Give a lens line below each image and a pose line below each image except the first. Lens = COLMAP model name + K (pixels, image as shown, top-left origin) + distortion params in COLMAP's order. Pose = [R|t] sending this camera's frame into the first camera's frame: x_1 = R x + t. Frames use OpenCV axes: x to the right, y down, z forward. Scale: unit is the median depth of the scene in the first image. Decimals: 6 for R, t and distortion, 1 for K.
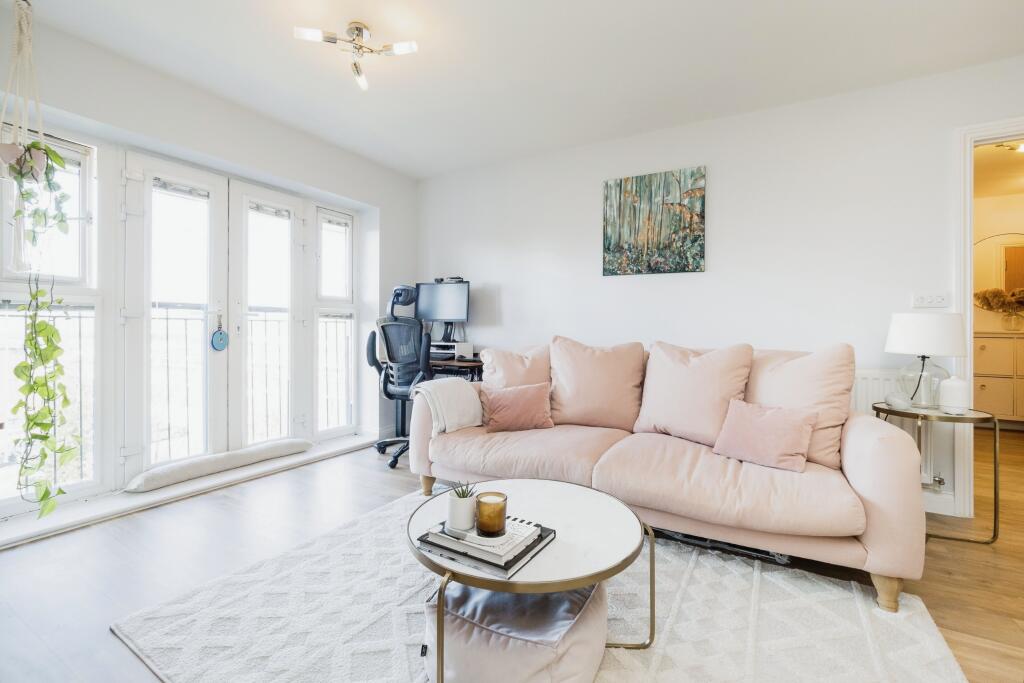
lens RADIAL K [[445.2, 0, 508.6], [0, 445.2, 325.1], [0, 0, 1]] dist [-0.003865, 0.001178]
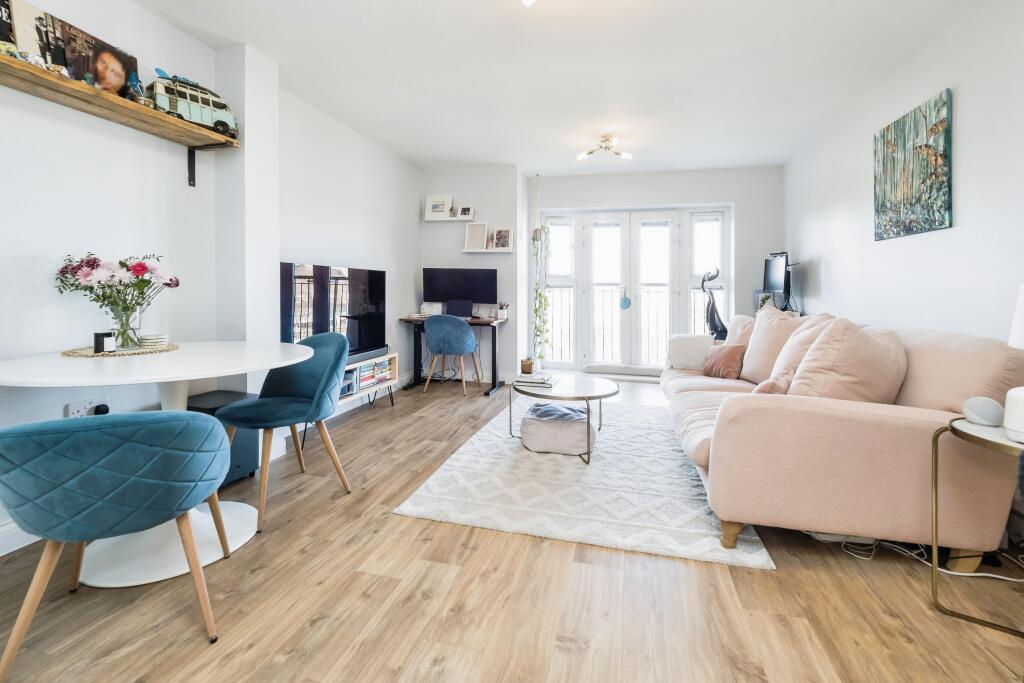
lens RADIAL K [[445.2, 0, 517.8], [0, 445.2, 283.6], [0, 0, 1]] dist [-0.003865, 0.001178]
pose [[0.279775, -0.017967, -0.959898, 0.924590], [-0.003061, 0.999803, -0.019606, -0.007726], [0.960061, 0.008423, 0.279665, 0.079343]]
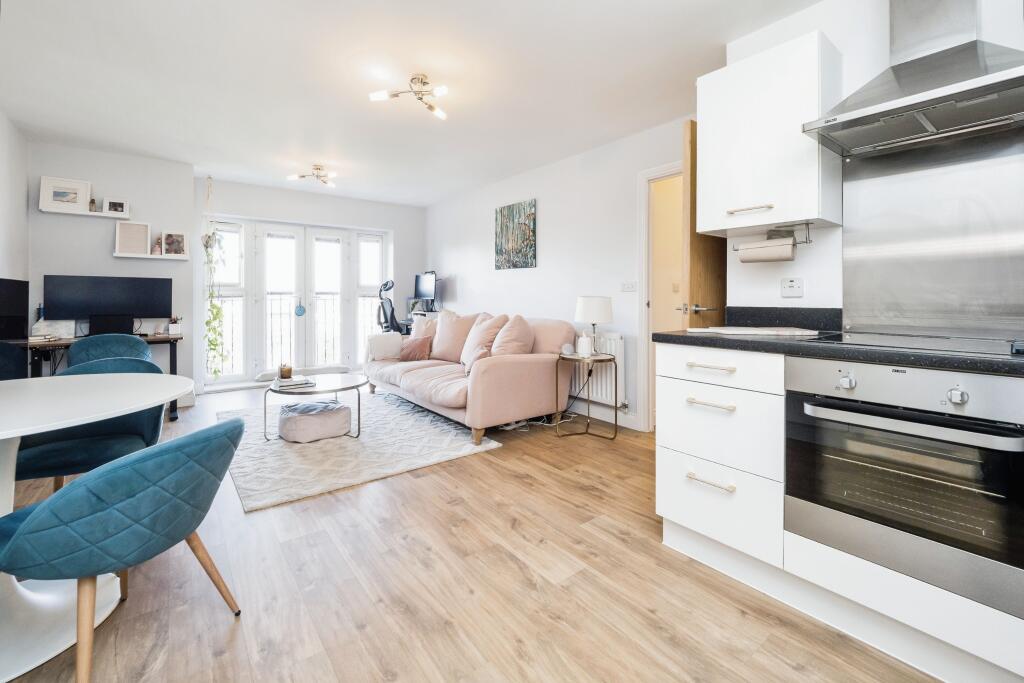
lens RADIAL K [[445.2, 0, 510.8], [0, 445.2, 285.9], [0, 0, 1]] dist [-0.003865, 0.001178]
pose [[0.925919, -0.016535, -0.377359, 0.907871], [0.011033, 0.999799, -0.016738, -0.030573], [0.377560, 0.011334, 0.925916, -0.439958]]
